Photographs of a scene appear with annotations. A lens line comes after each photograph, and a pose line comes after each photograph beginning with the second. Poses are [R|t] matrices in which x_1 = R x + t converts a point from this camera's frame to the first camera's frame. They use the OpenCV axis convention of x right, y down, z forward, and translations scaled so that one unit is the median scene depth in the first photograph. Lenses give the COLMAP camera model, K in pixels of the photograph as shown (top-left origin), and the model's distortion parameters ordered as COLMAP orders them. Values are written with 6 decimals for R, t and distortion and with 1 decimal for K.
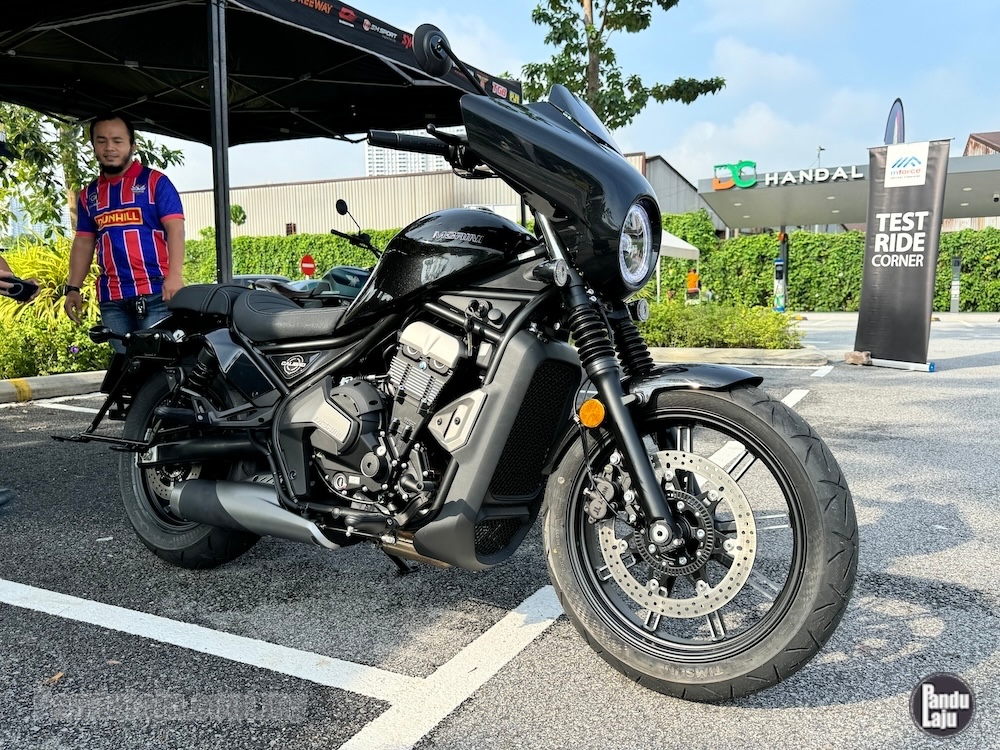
lens RADIAL K [[826.0, 0, 499.5], [0, 826.0, 375.4], [0, 0, 1]] dist [0.006839, 0.002968]
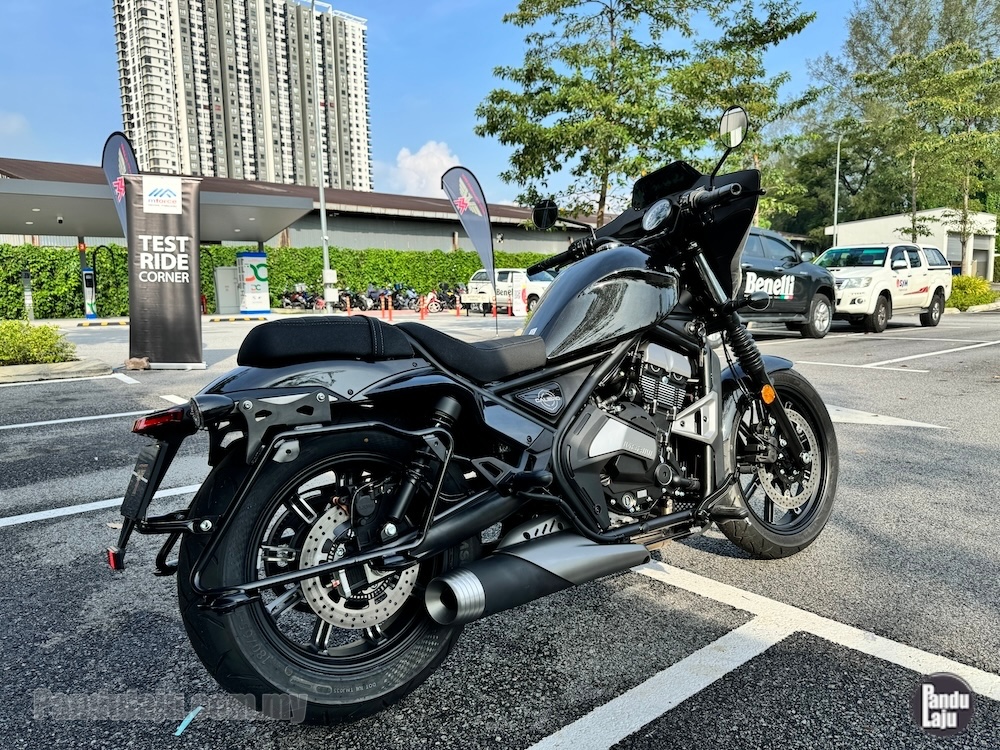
lens RADIAL K [[696.7, 0, 499.4], [0, 696.7, 373.3], [0, 0, 1]] dist [0.030933, -0.029591]
pose [[0.386284, -0.105897, 0.916281, -0.254227], [0.102008, 0.992199, 0.071666, -0.027024], [-0.916722, 0.065784, 0.394072, 0.189810]]
